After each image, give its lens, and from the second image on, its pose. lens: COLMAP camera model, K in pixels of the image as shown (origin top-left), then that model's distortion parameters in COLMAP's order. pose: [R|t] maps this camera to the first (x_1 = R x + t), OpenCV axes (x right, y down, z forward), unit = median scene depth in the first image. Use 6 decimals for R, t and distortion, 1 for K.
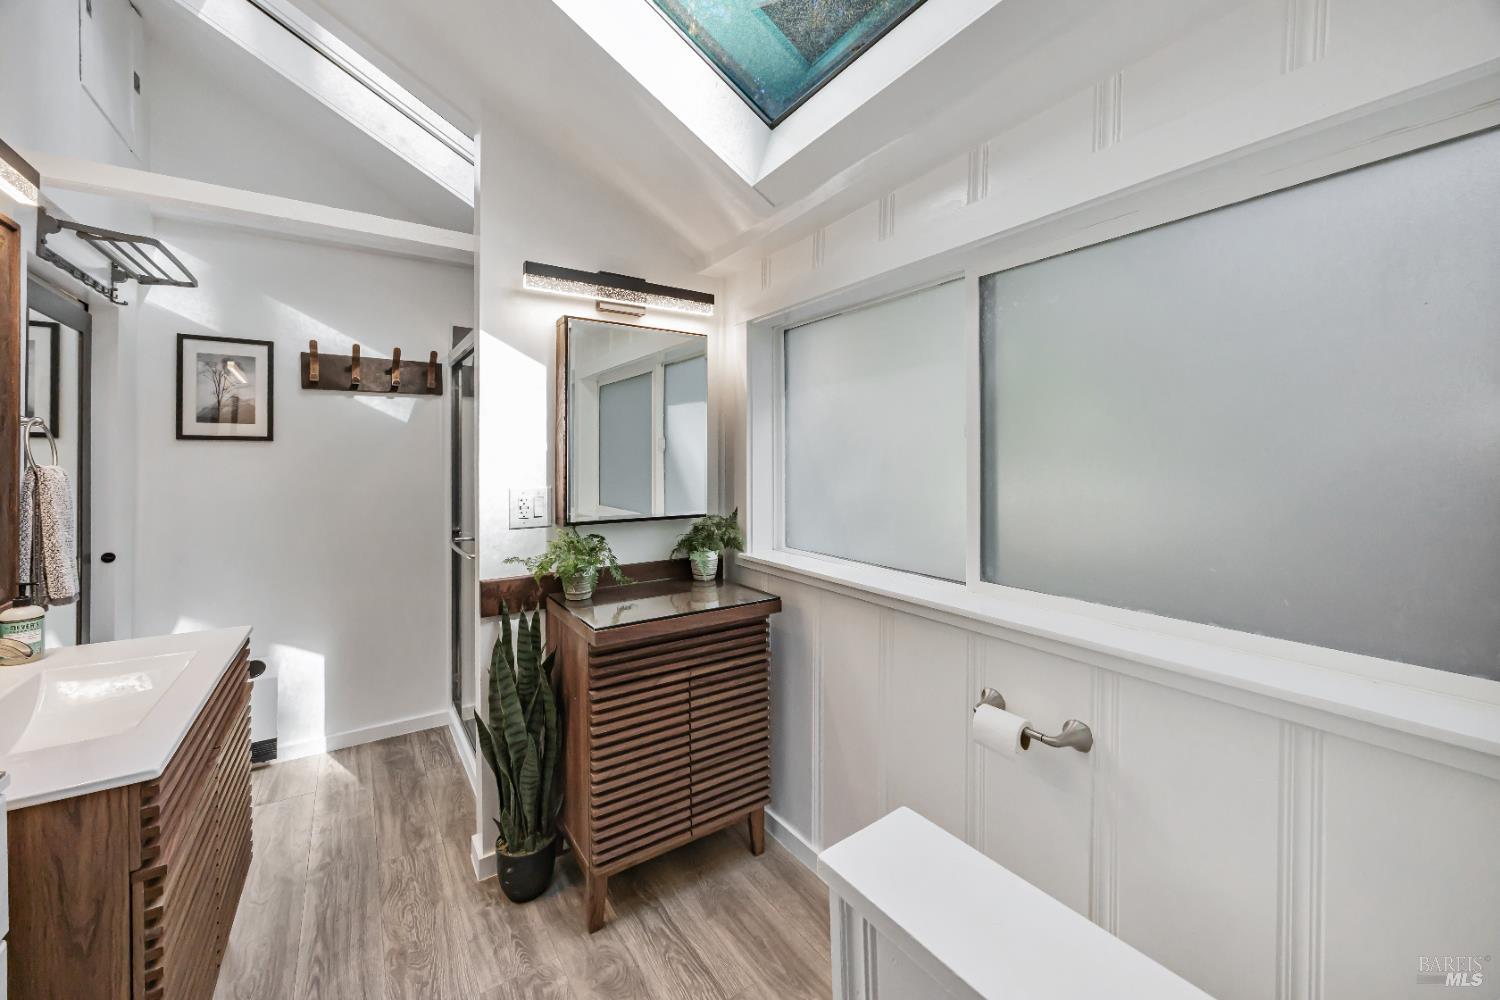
lens RADIAL K [[582.6, 0, 764.5], [0, 582.6, 459.4], [0, 0, 1]] dist [-0.003651, 0.000406]
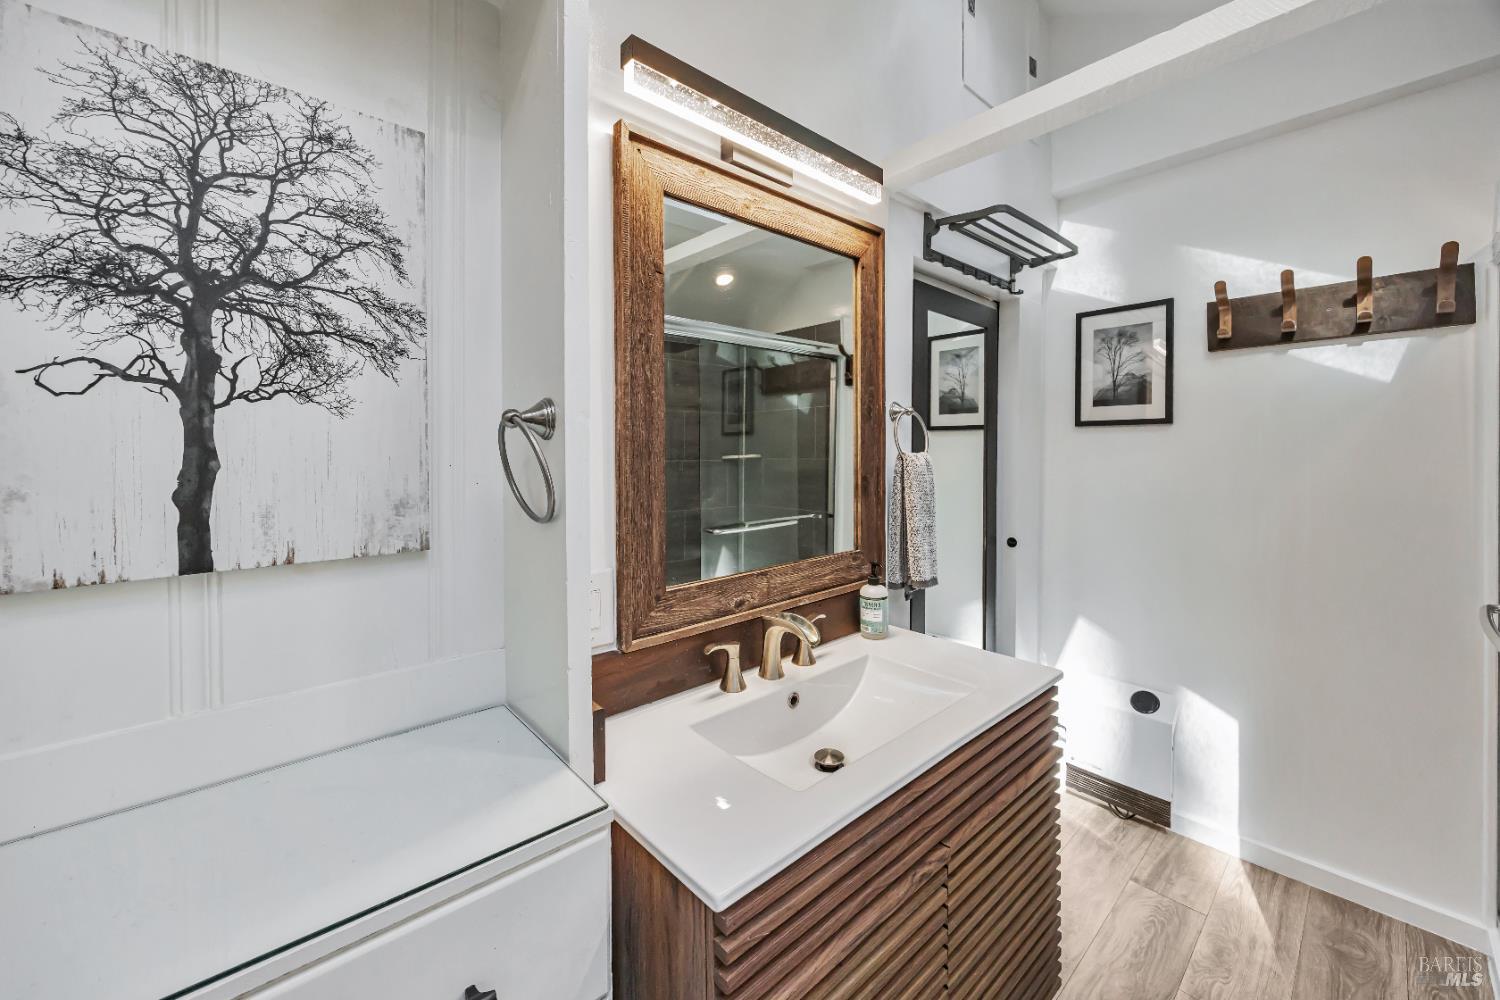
lens RADIAL K [[582.6, 0, 741.3], [0, 582.6, 455.0], [0, 0, 1]] dist [-0.003651, 0.000406]
pose [[0.118846, 0.004440, -0.992903, -0.130024], [0.003451, 0.999982, 0.004884, 0.005534], [0.992907, -0.004007, 0.118828, 0.326896]]
